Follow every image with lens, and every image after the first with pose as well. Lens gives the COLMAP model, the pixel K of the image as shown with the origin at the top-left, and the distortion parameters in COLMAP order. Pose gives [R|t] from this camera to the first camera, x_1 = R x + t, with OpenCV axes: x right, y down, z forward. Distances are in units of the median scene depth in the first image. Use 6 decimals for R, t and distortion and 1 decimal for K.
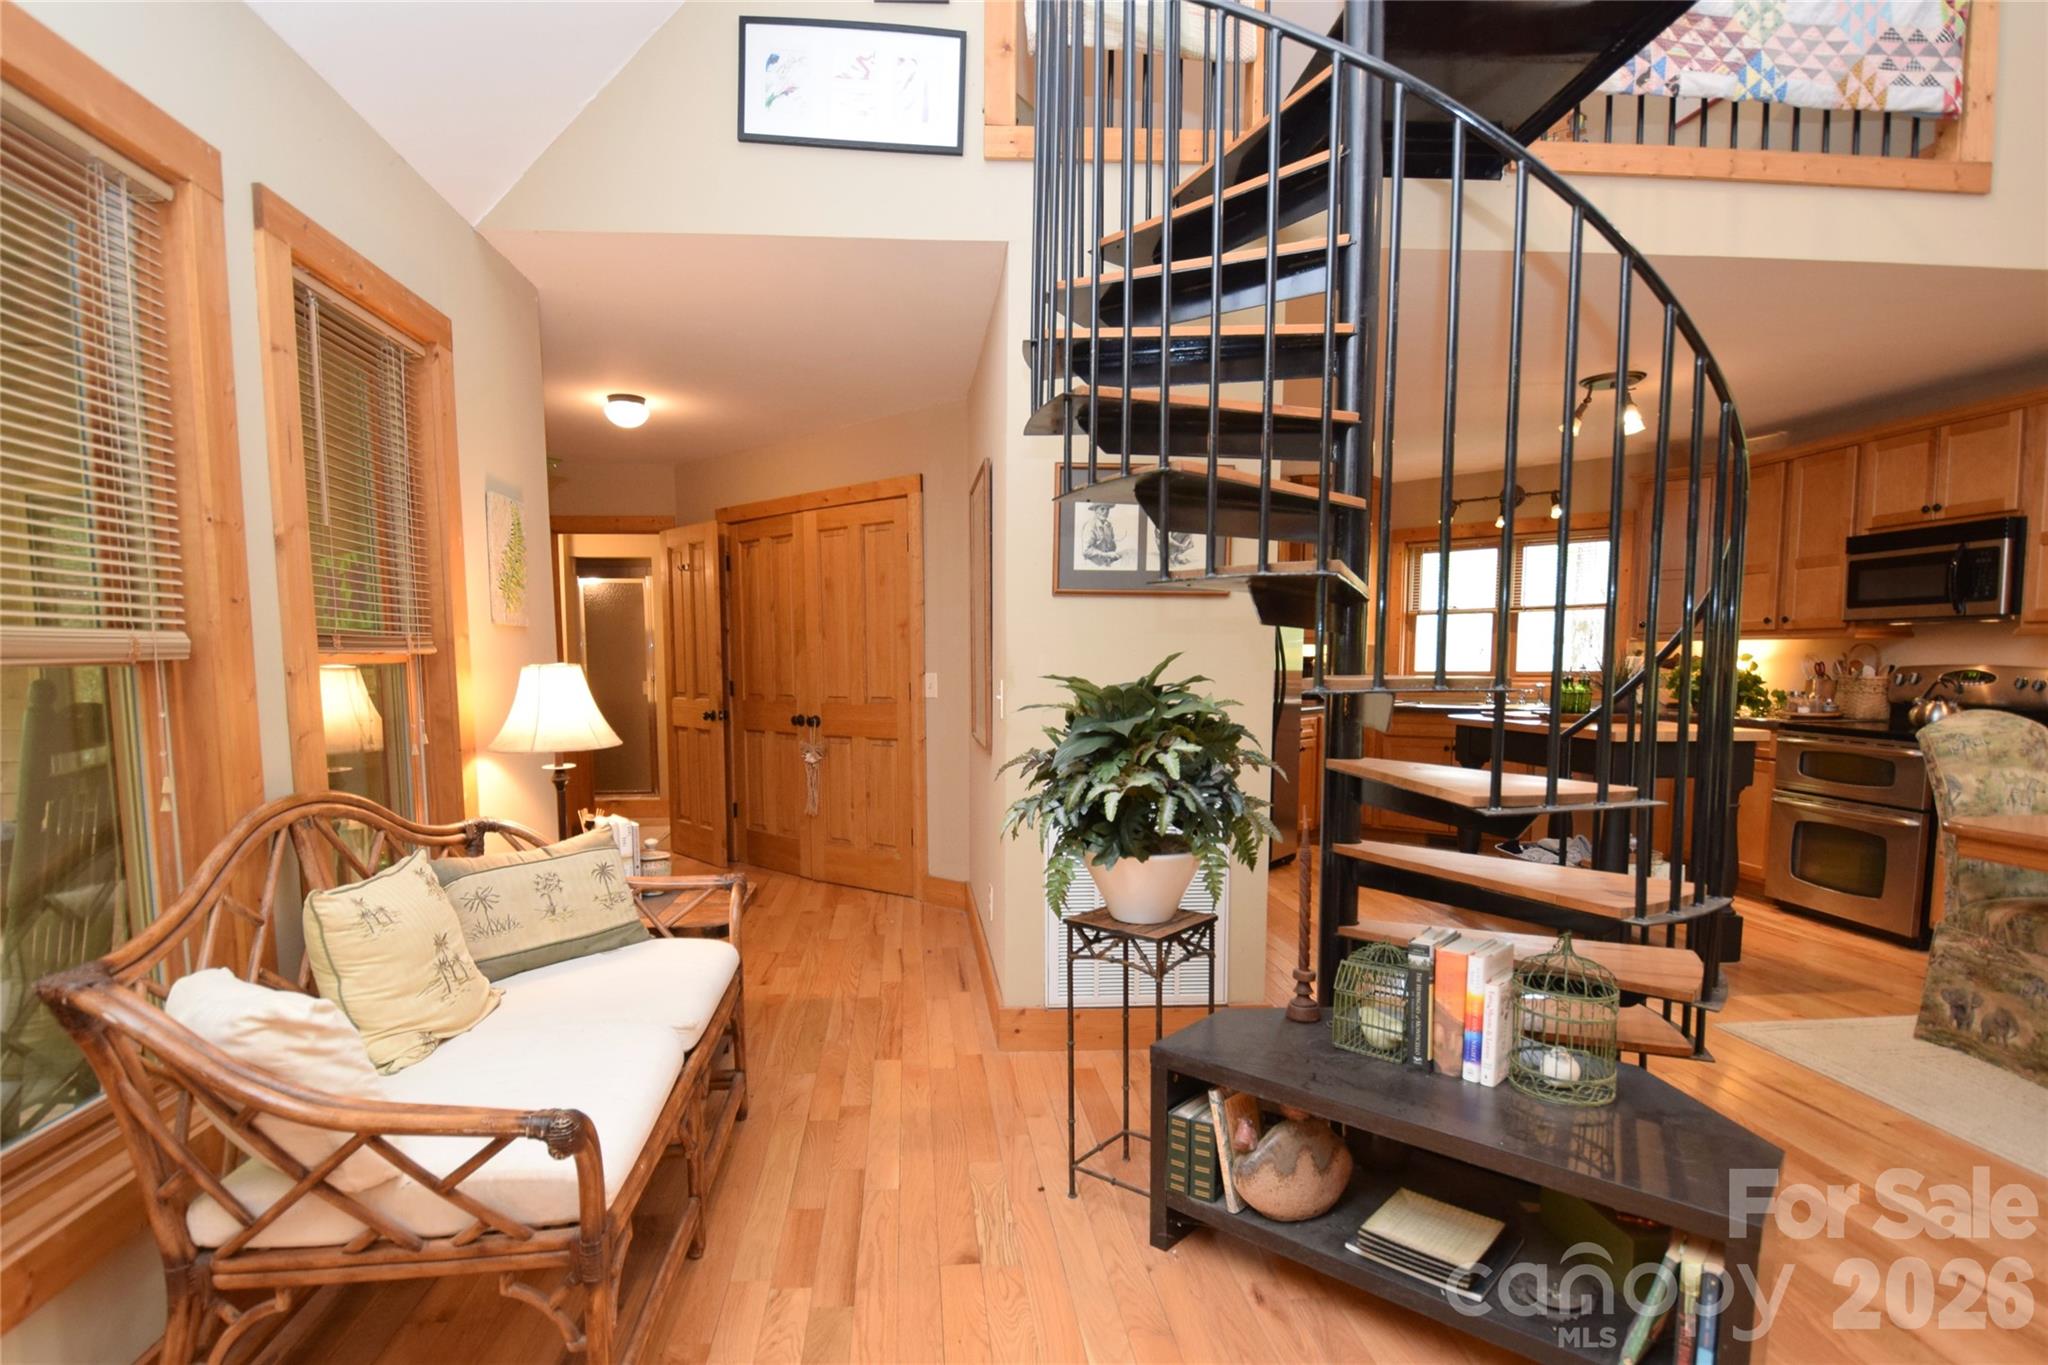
lens RADIAL K [[1033.5, 0, 981.2], [0, 1033.5, 756.3], [0, 0, 1]] dist [0.000931, -0.012074]
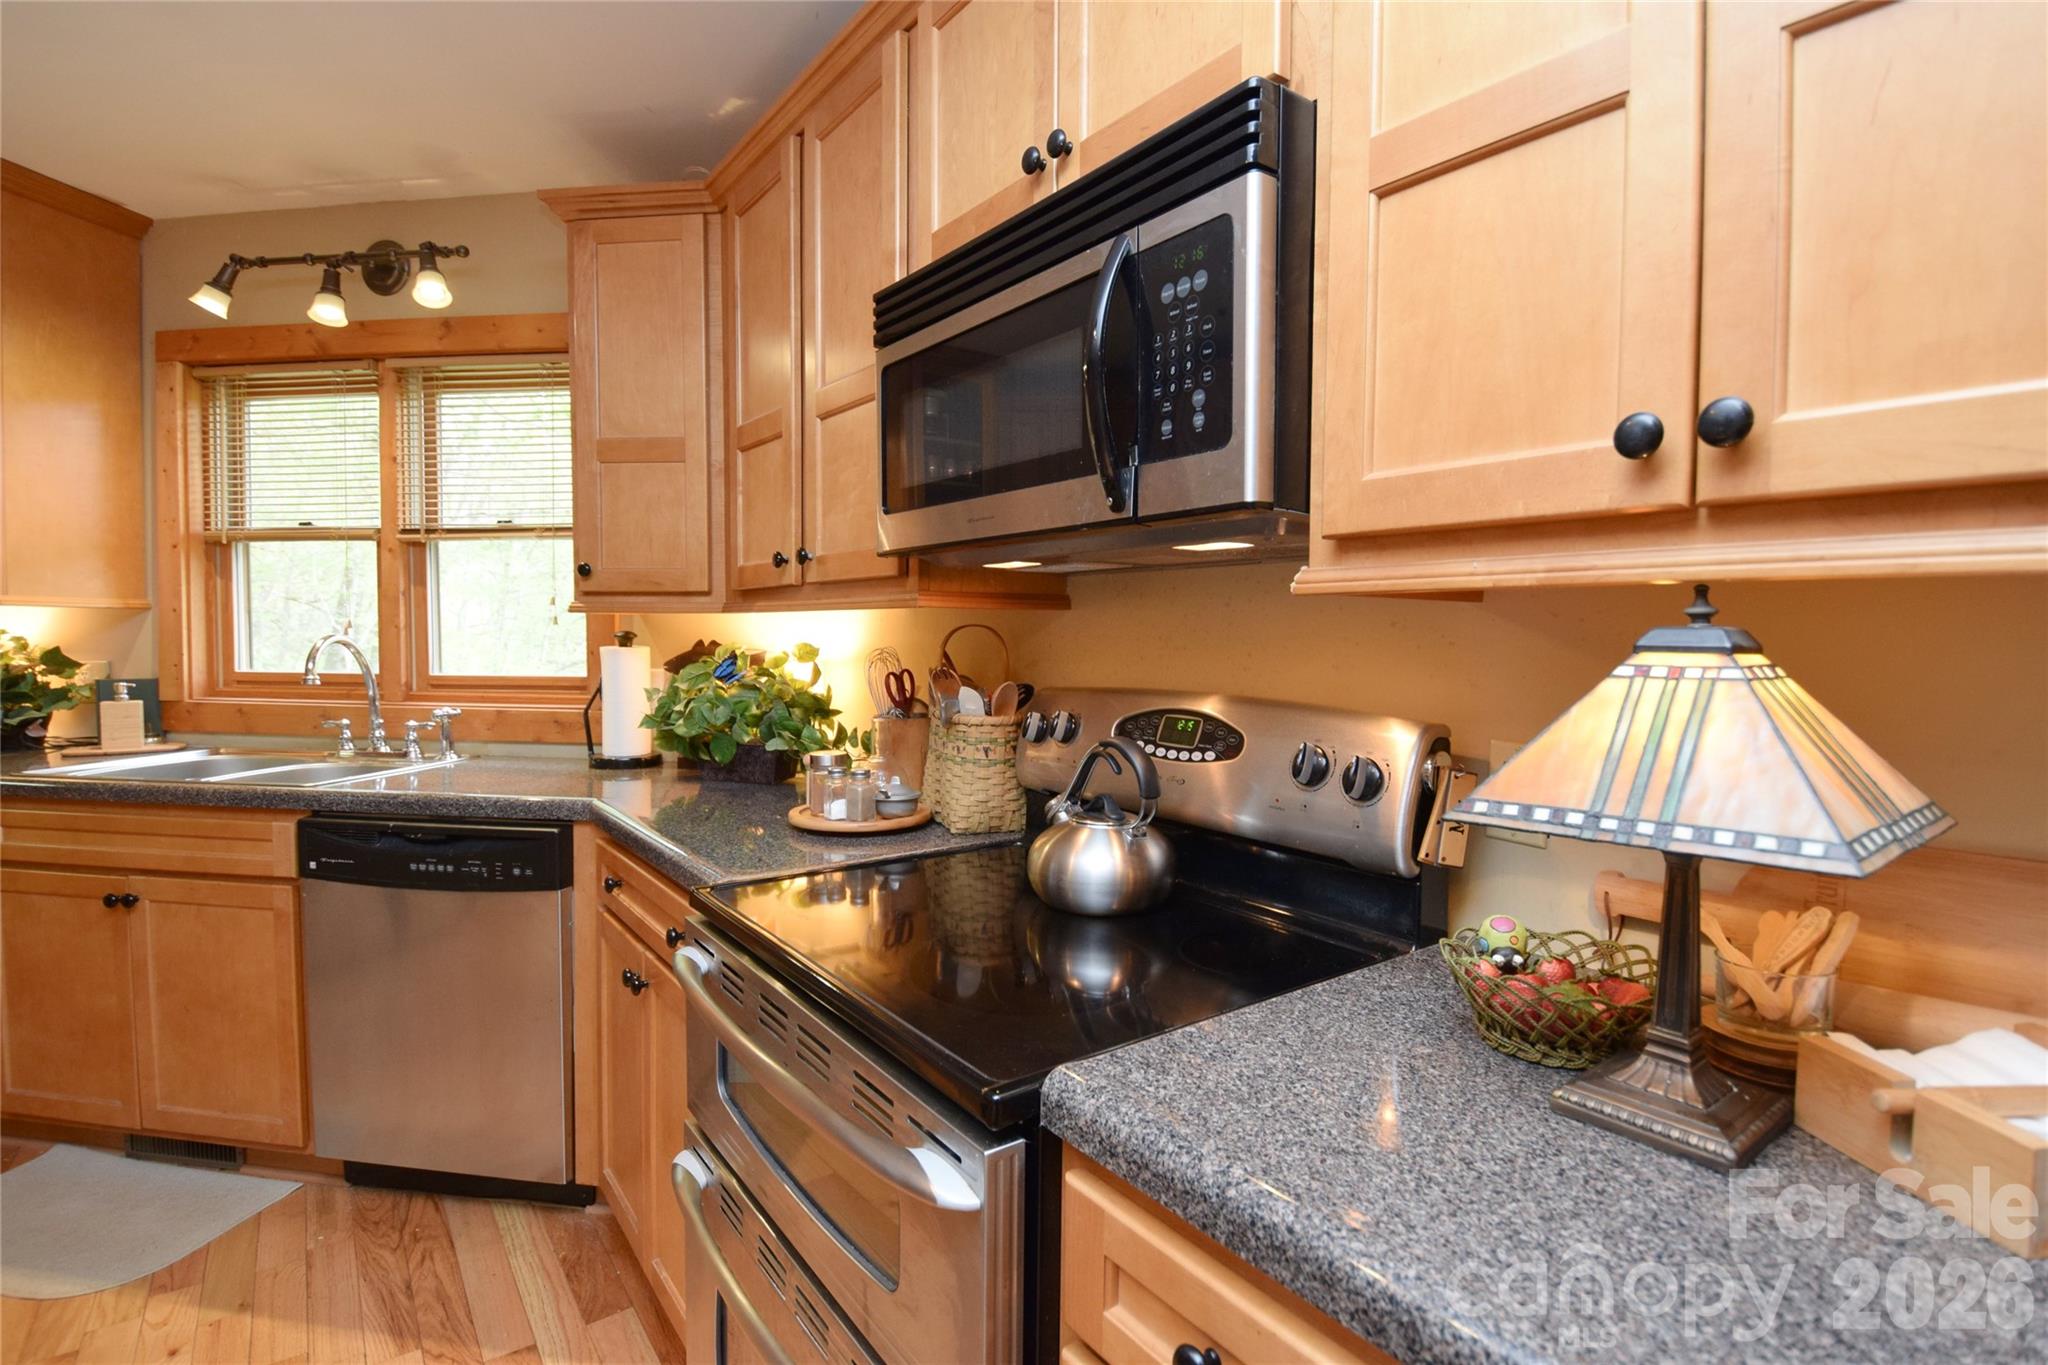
lens RADIAL K [[982.8, 0, 1025.0], [0, 982.8, 677.2], [0, 0, 1]] dist [0.001159, -0.015693]
pose [[0.847760, -0.008981, 0.530304, 1.207050], [0.037196, 0.998402, -0.042553, -0.130990], [-0.529074, 0.055800, 0.846739, 1.210622]]
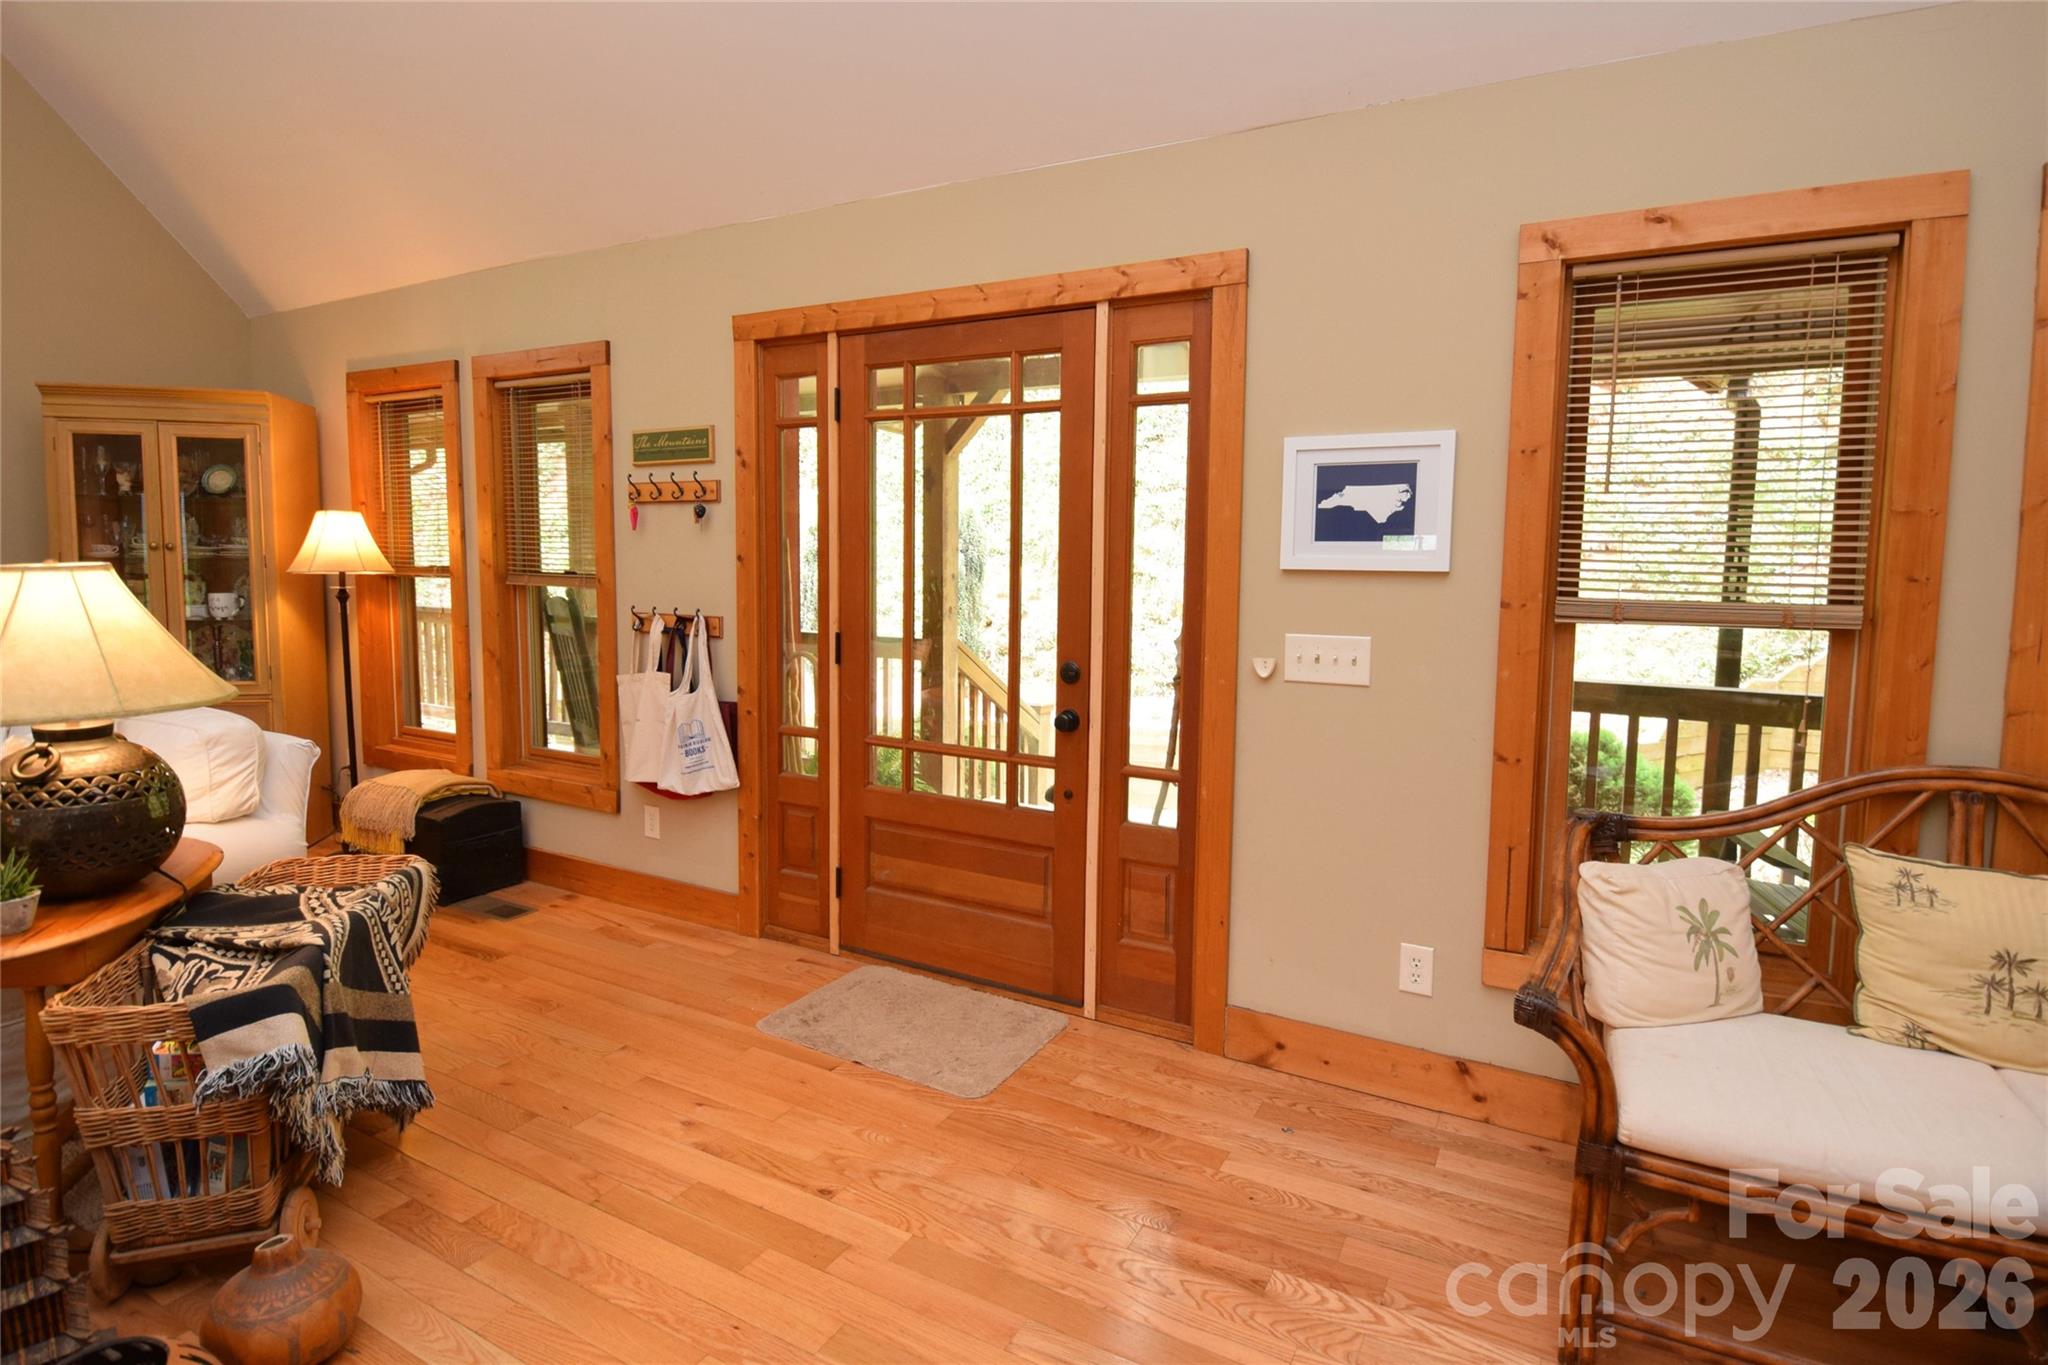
lens RADIAL K [[1018.8, 0, 1032.5], [0, 1018.8, 640.8], [0, 0, 1]] dist [0.001027, -0.017708]
pose [[-0.542424, 0.069167, -0.837253, 0.446948], [-0.088806, 0.986300, 0.139014, -0.096855], [0.835398, 0.149757, -0.528851, 0.499479]]
